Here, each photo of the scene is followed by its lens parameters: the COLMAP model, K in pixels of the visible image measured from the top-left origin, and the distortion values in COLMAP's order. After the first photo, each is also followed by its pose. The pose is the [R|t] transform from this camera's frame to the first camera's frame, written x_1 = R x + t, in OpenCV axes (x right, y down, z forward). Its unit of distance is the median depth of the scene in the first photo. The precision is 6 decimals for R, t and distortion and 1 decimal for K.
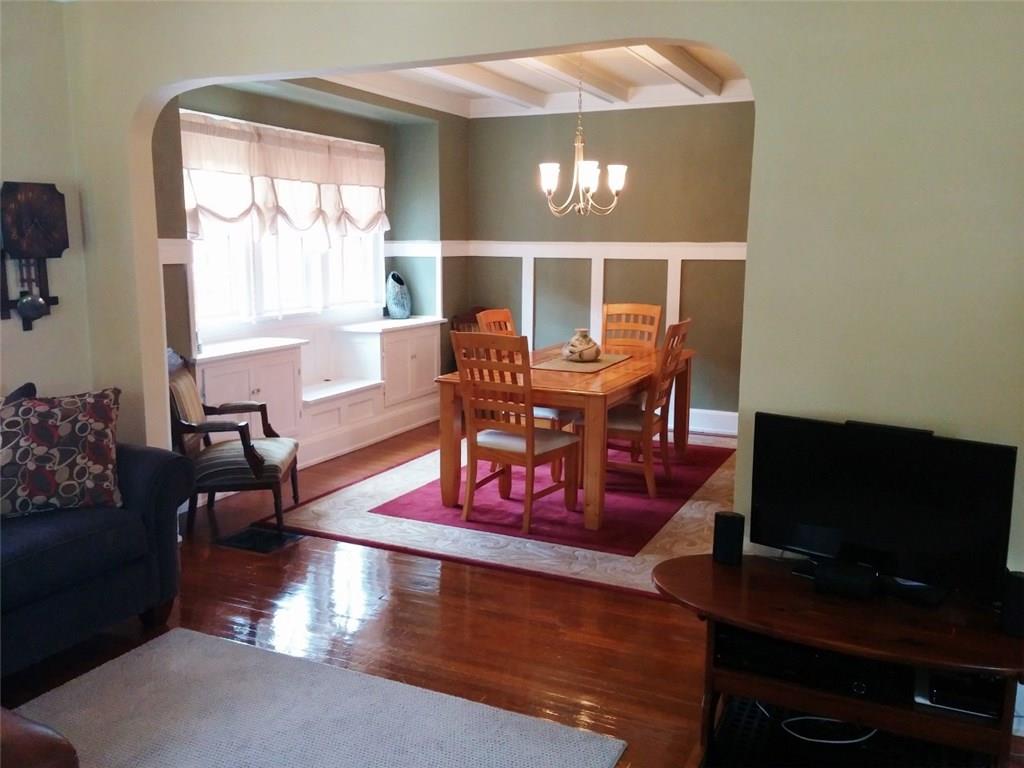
lens RADIAL K [[871.0, 0, 505.6], [0, 871.0, 378.5], [0, 0, 1]] dist [0.082225, -0.053724]
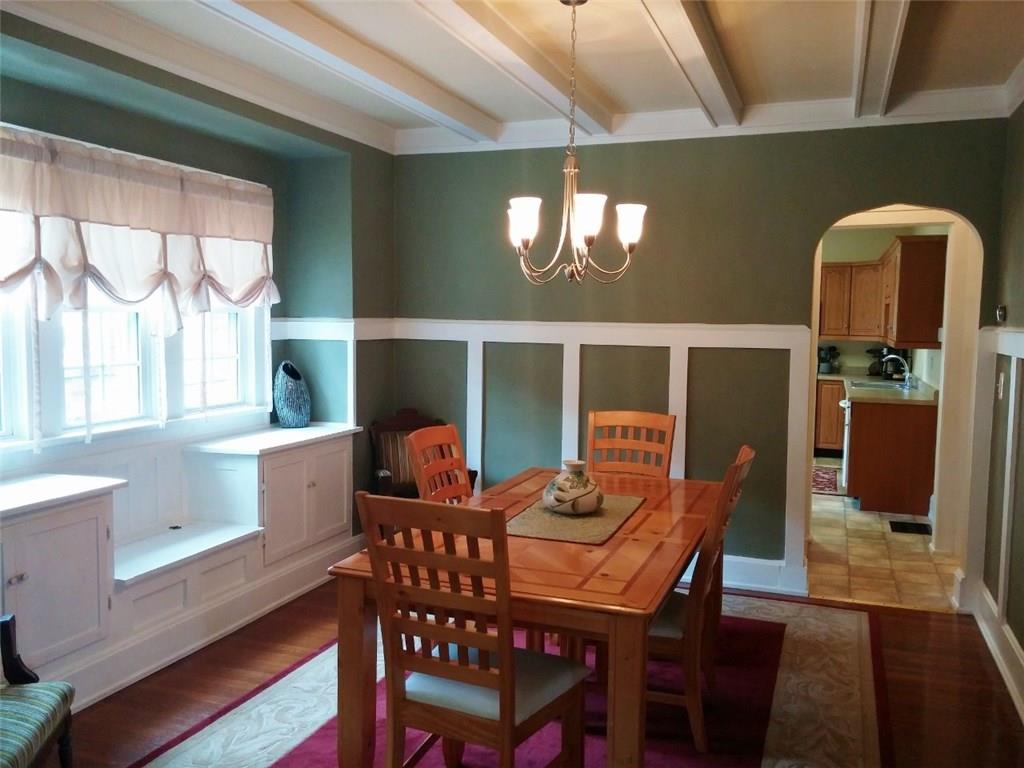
lens RADIAL K [[871.0, 0, 510.7], [0, 871.0, 386.1], [0, 0, 1]] dist [0.082225, -0.053724]
pose [[0.995961, -0.000591, 0.089782, -0.012058], [0.007279, 0.997218, -0.074183, -0.055246], [-0.089489, 0.074537, 0.993195, 0.321525]]
